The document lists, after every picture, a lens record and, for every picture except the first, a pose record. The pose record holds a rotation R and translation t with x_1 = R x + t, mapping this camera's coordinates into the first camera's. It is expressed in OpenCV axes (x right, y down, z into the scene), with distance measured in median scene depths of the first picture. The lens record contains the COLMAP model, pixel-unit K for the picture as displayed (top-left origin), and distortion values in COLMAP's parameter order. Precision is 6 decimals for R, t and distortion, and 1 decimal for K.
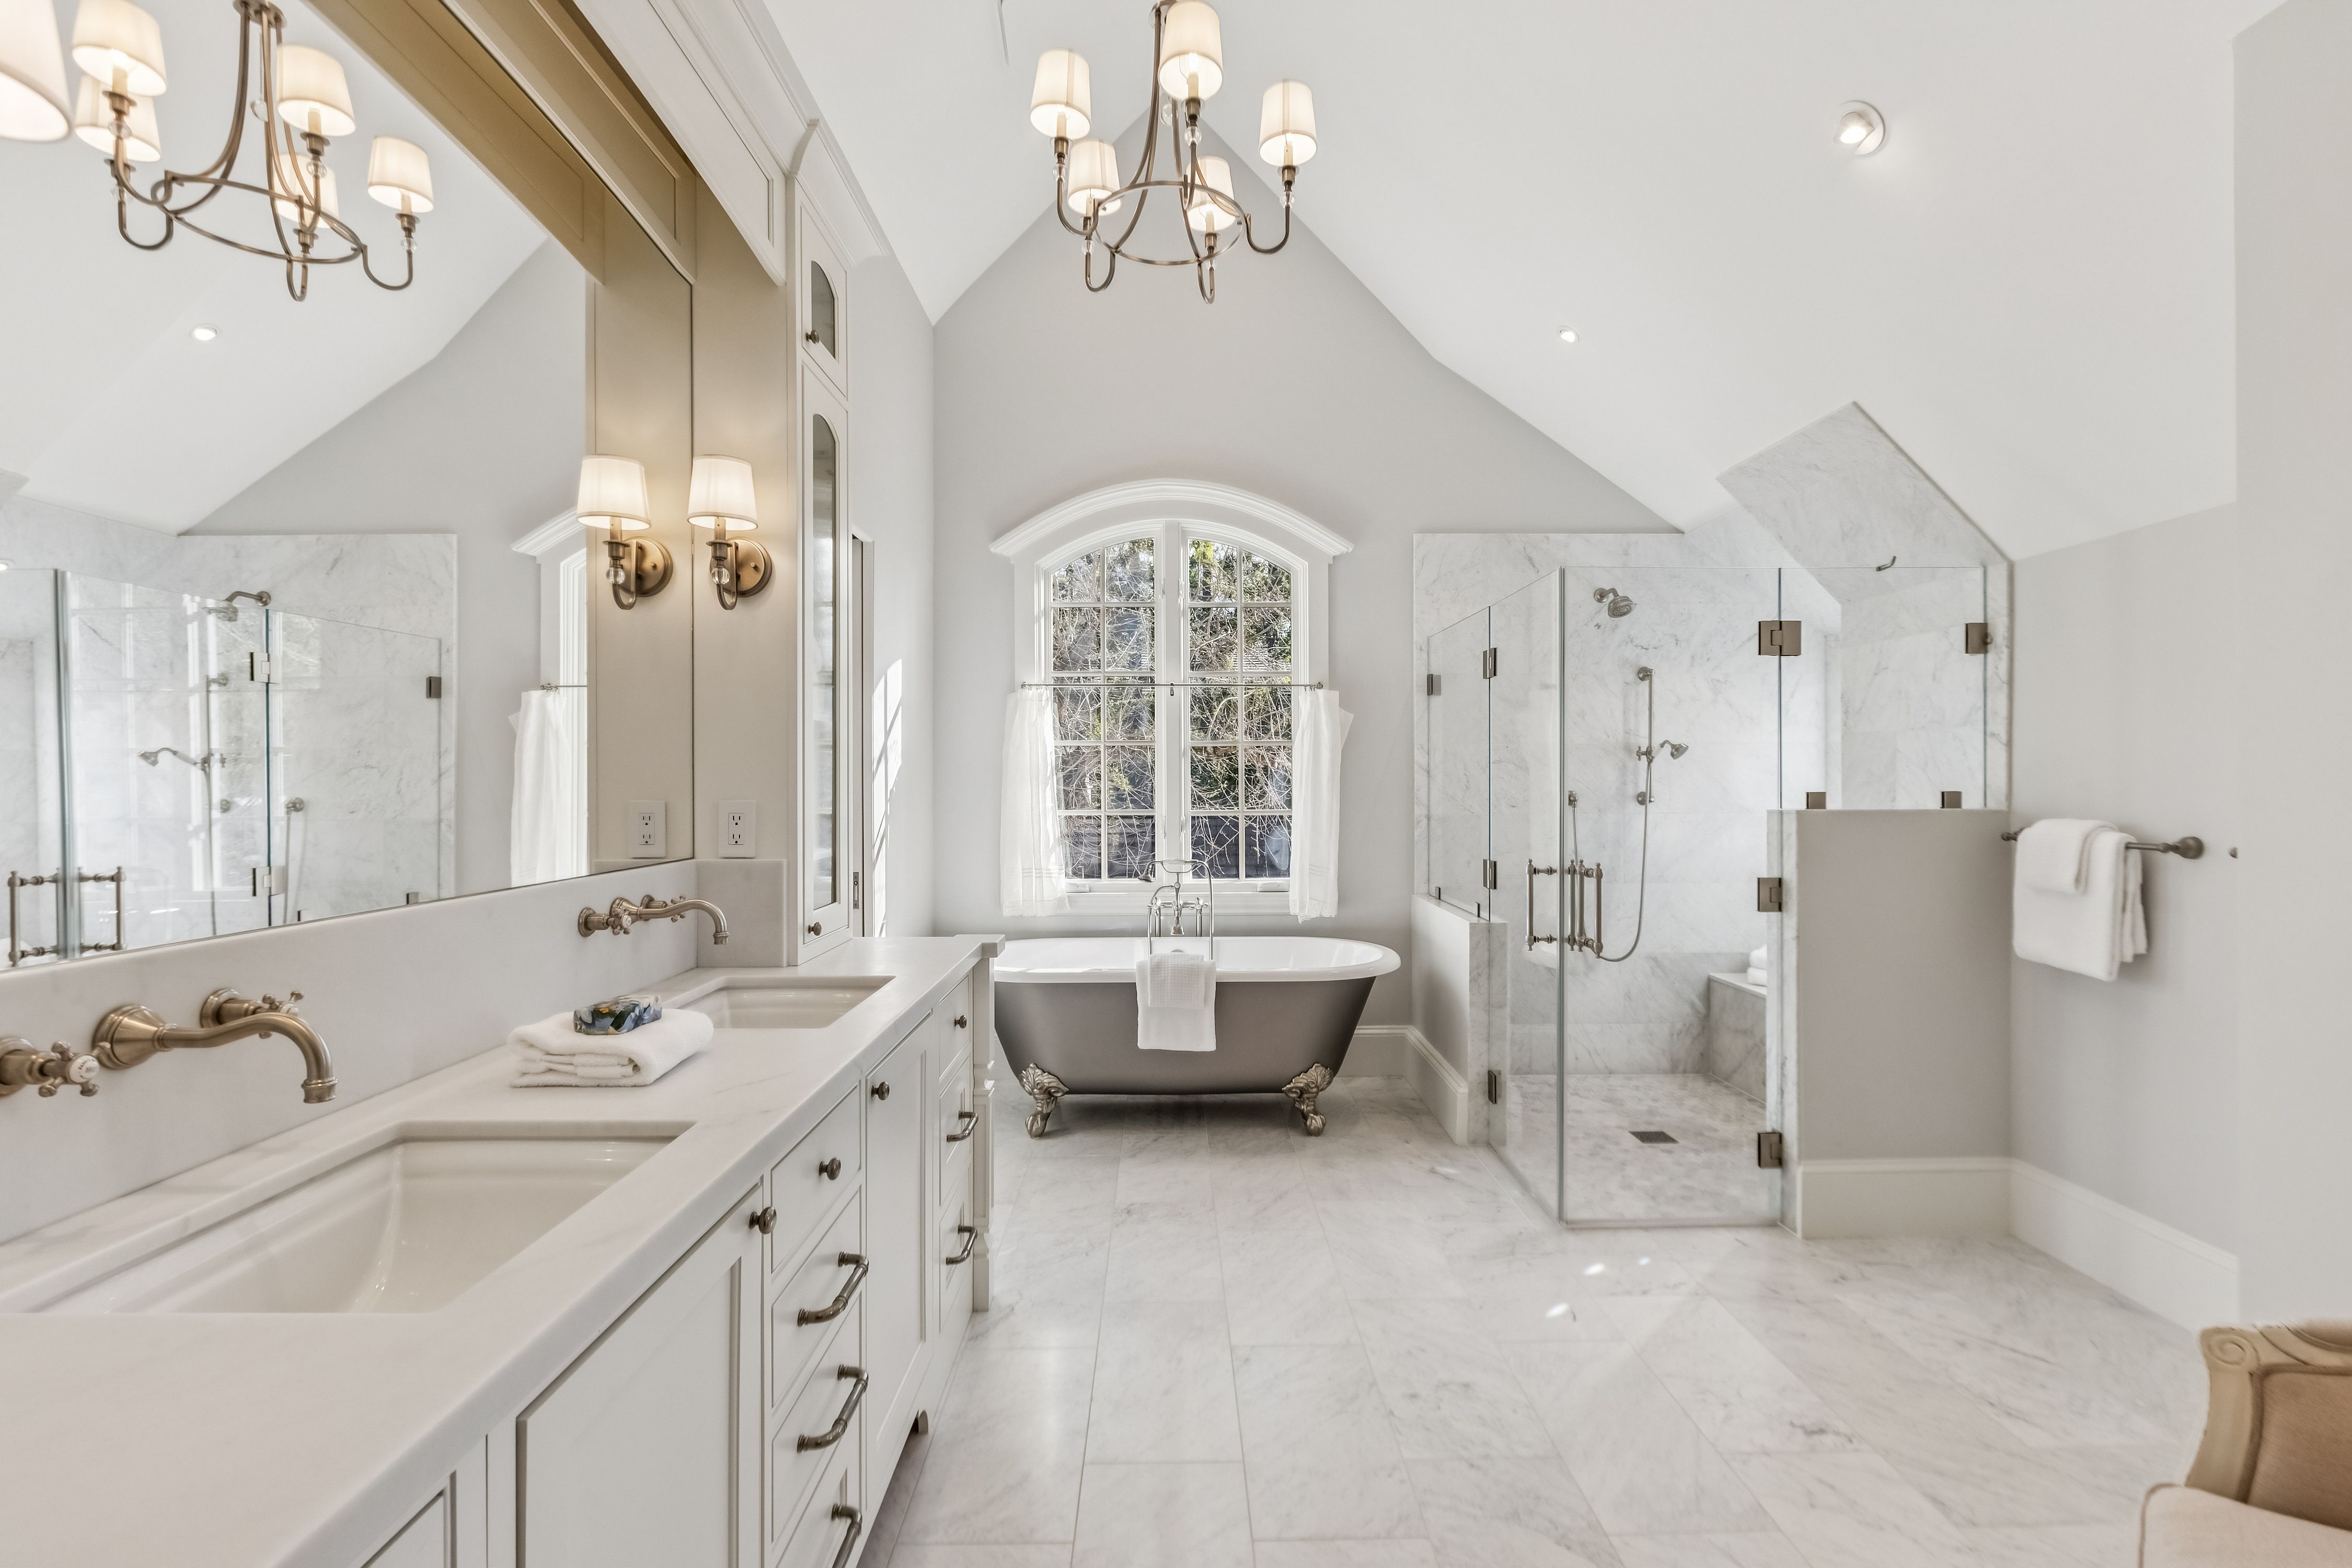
lens RADIAL K [[1051.4, 0, 1180.7], [0, 1051.4, 783.0], [0, 0, 1]] dist [-0.001704, -0.000220]
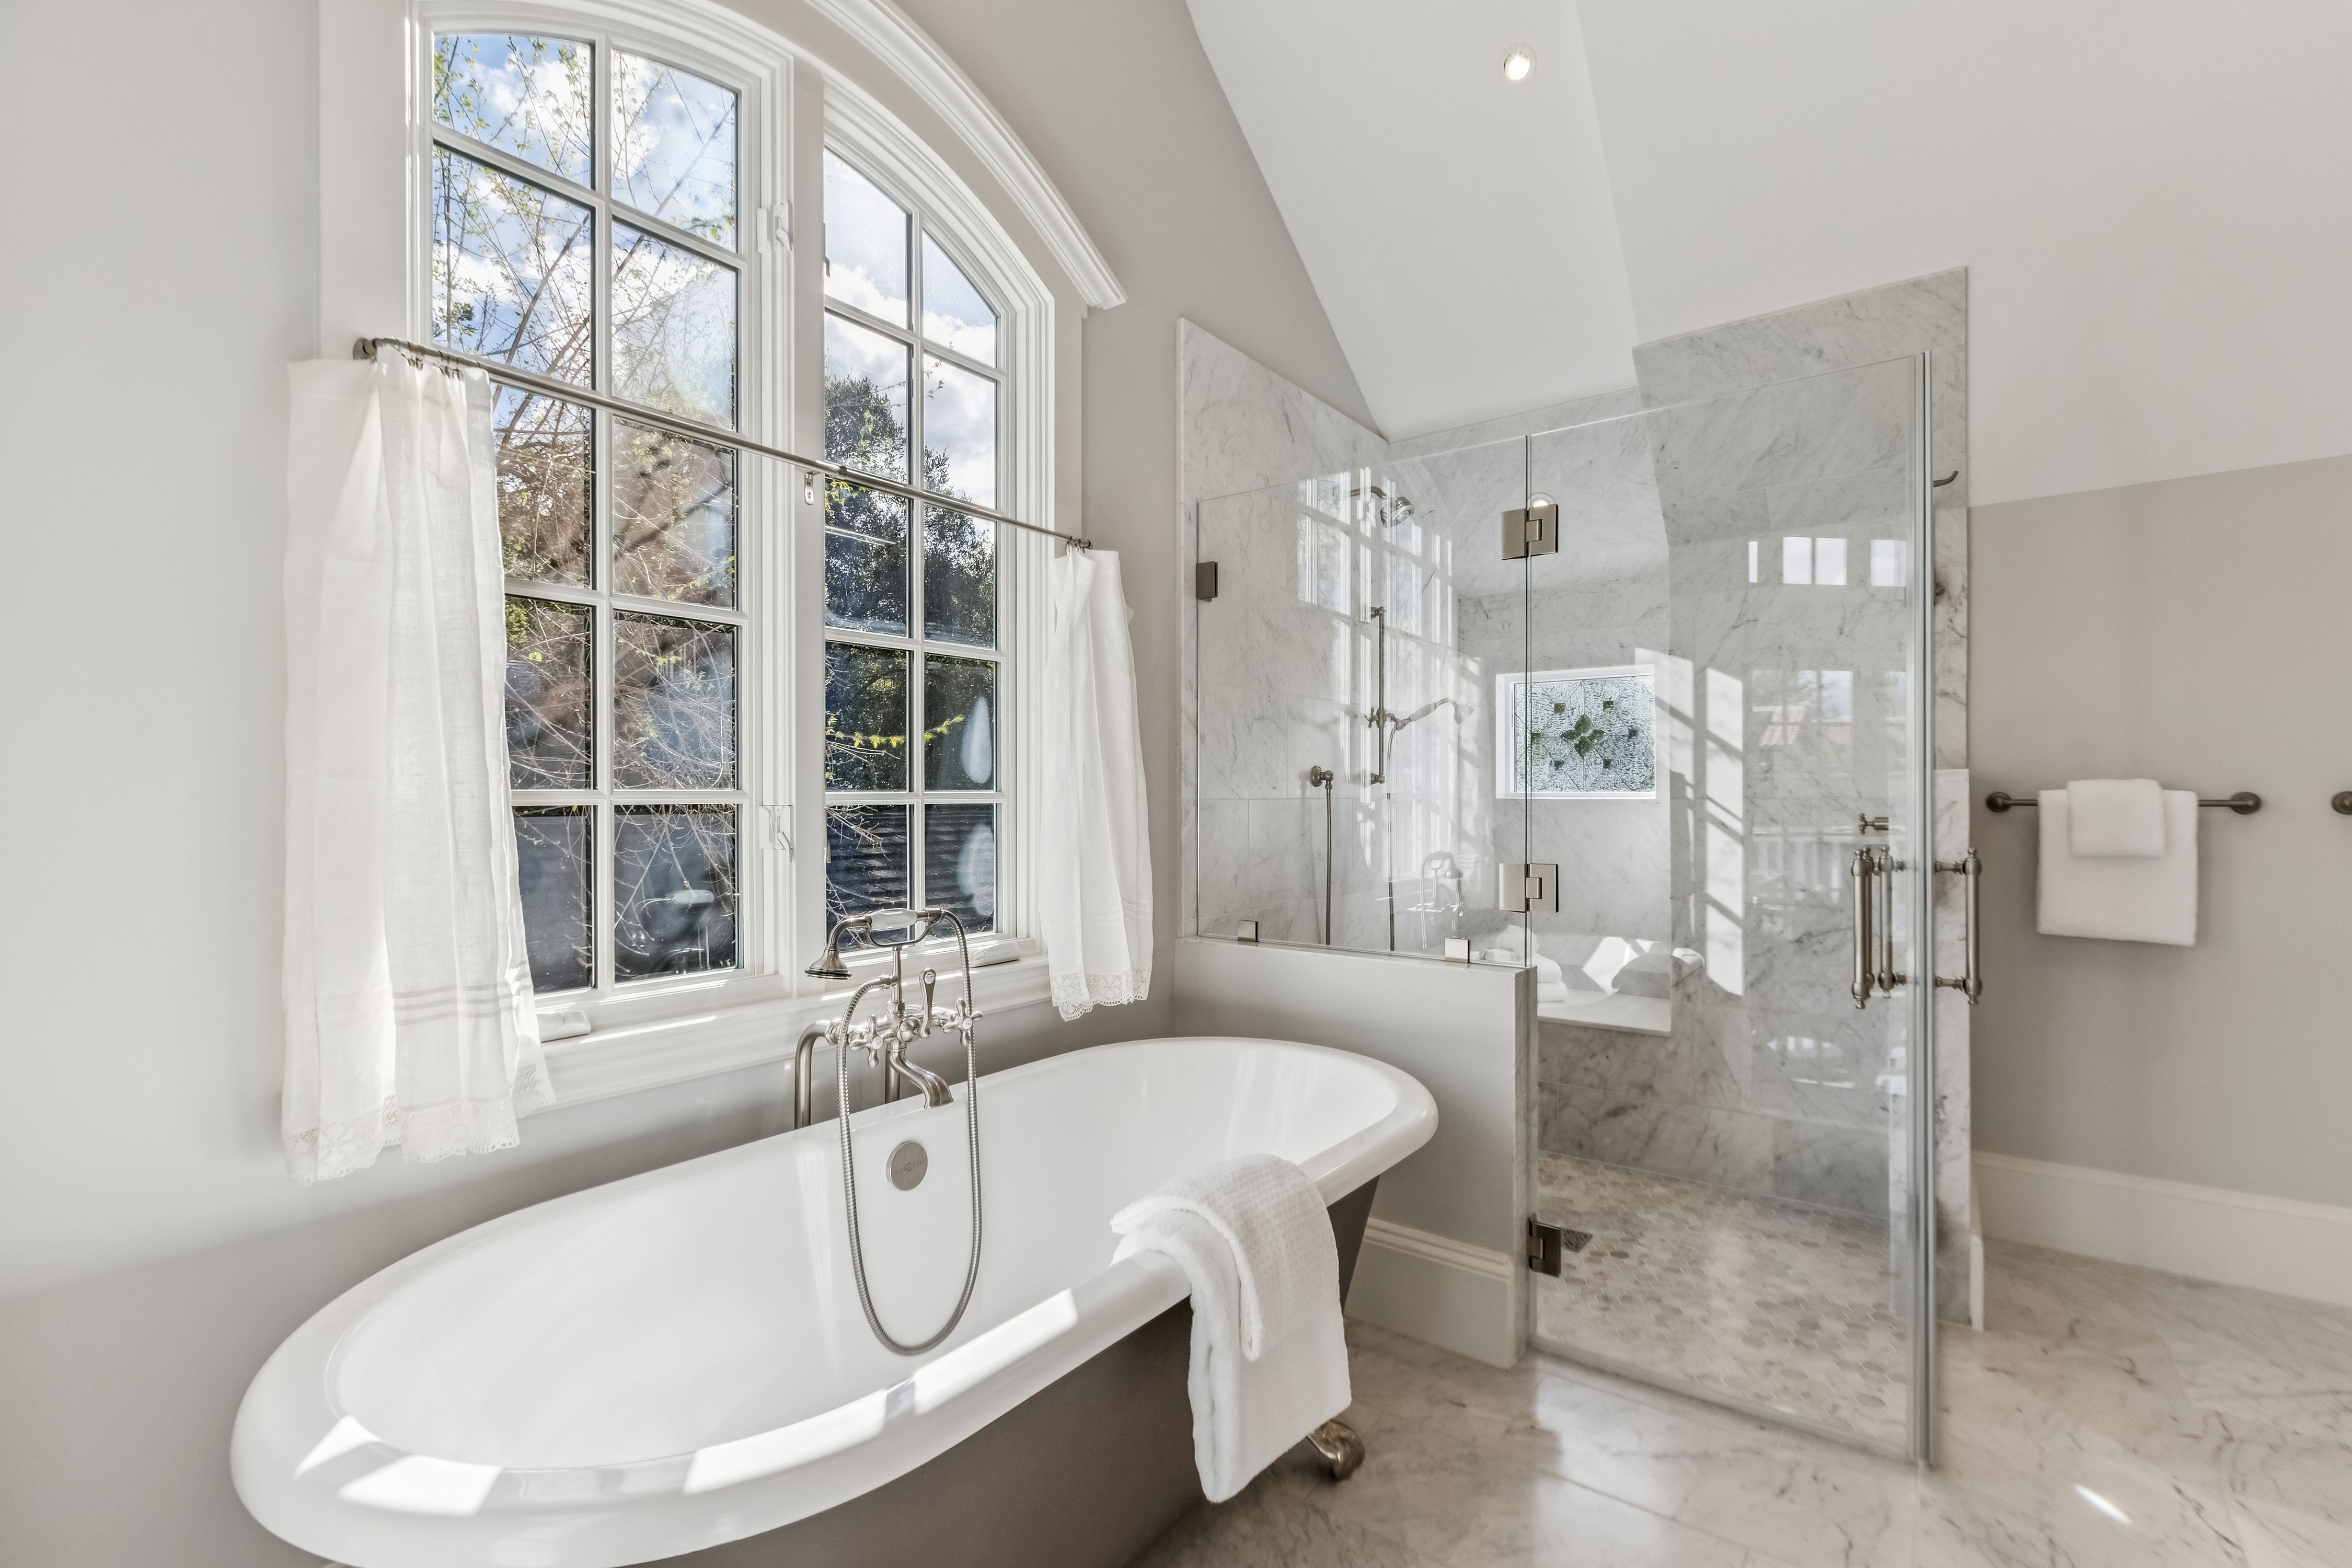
lens RADIAL K [[1051.4, 0, 1178.4], [0, 1051.4, 796.3], [0, 0, 1]] dist [-0.001704, -0.000220]
pose [[0.603573, 0.002674, 0.797303, -0.299556], [0.002891, 0.999980, -0.005542, 0.038319], [-0.797303, 0.005650, 0.603553, 0.806847]]
